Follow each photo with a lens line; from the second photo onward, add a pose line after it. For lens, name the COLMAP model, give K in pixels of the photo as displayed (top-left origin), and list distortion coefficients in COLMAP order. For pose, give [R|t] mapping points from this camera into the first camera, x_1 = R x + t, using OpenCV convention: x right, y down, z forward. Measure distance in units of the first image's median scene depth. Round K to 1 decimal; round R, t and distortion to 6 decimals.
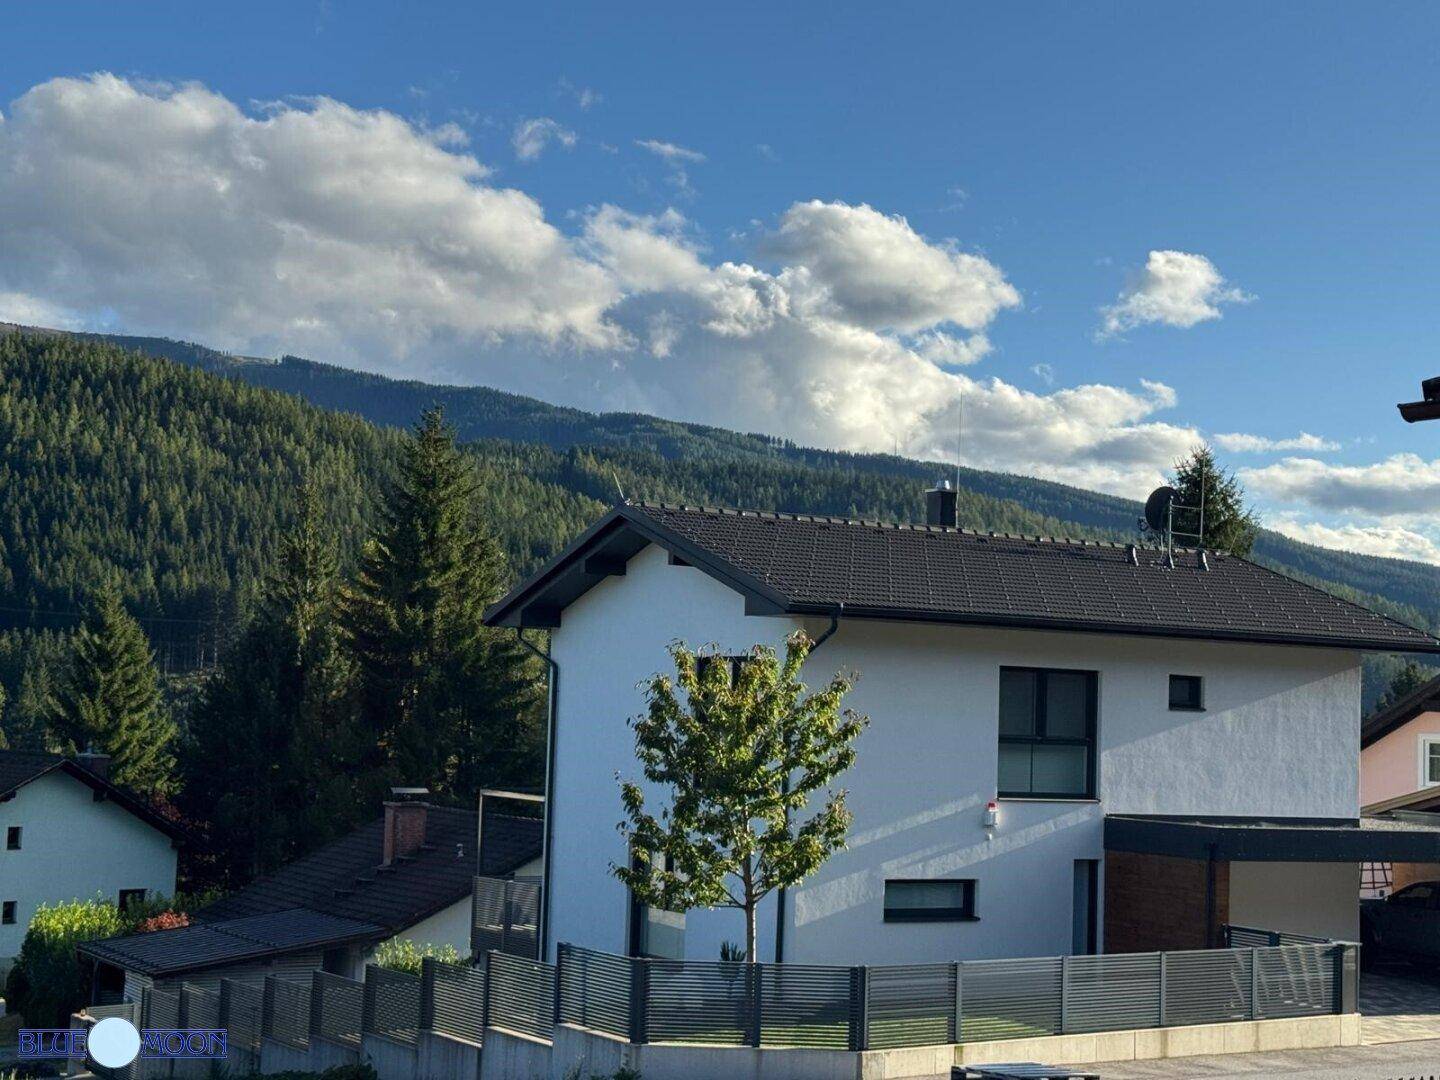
lens RADIAL K [[2183.5, 0, 720.4], [0, 2183.5, 688.8], [0, 0, 1]] dist [0.236933, -0.036100]
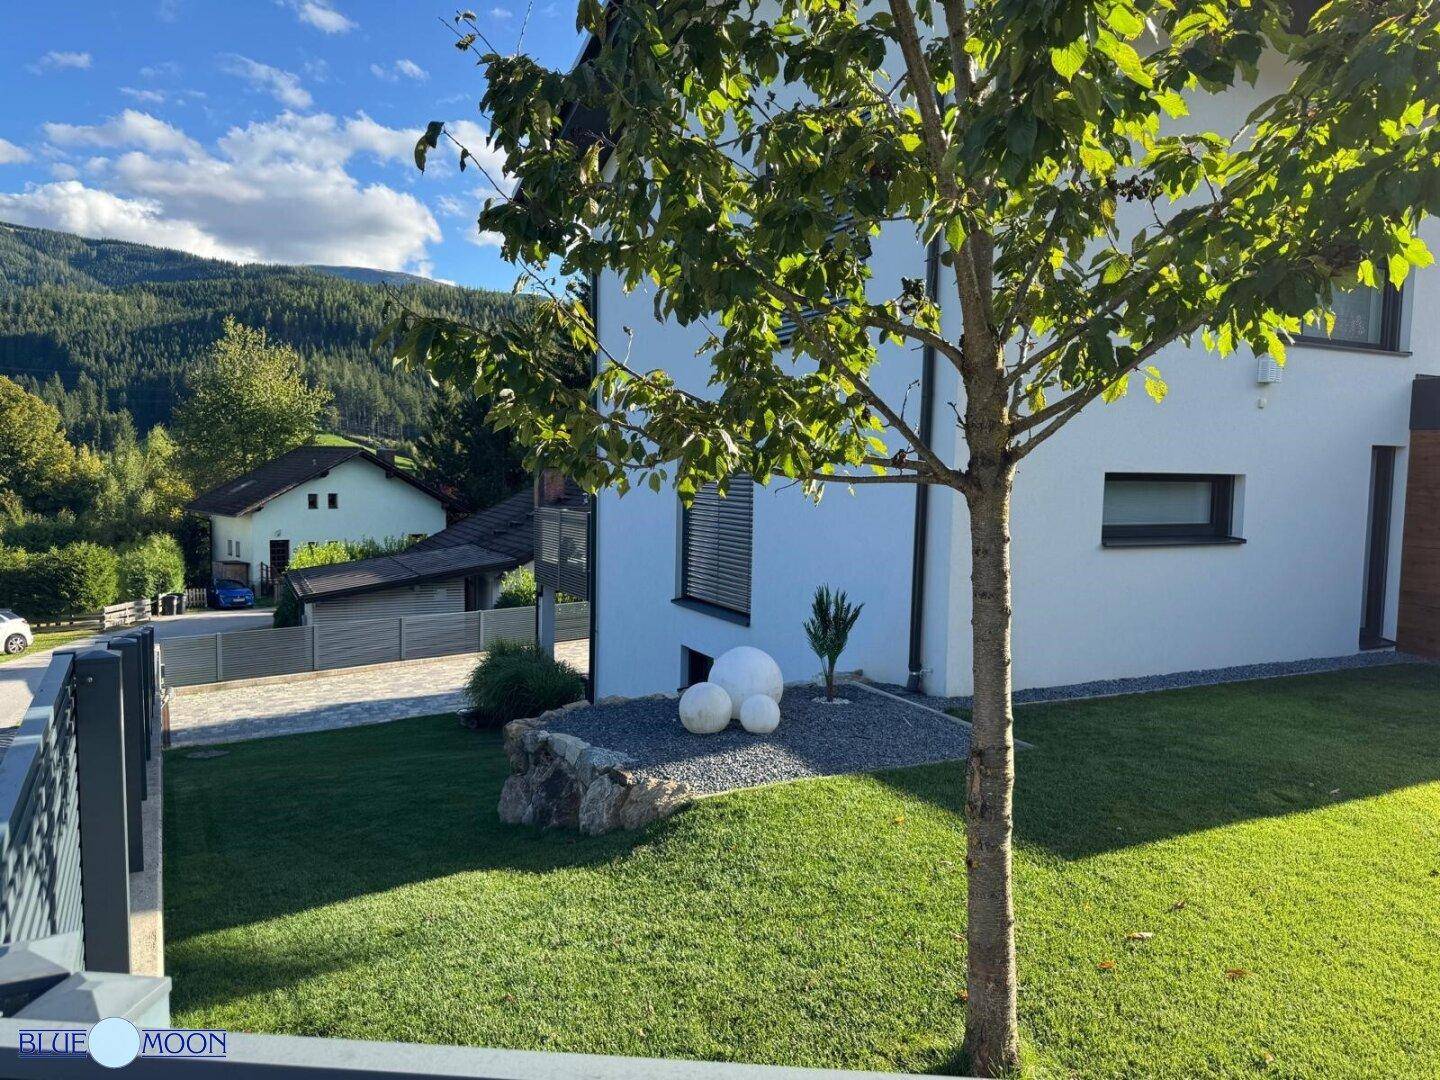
lens RADIAL K [[1007.7, 0, 720.0], [0, 1007.7, 540.0], [0, 0, 1]] dist [0.090625, -0.128999]
pose [[0.998002, -0.010818, -0.062243, -0.006082], [0.016526, 0.995627, 0.091946, 0.076651], [0.060976, -0.092791, 0.993817, 0.715713]]
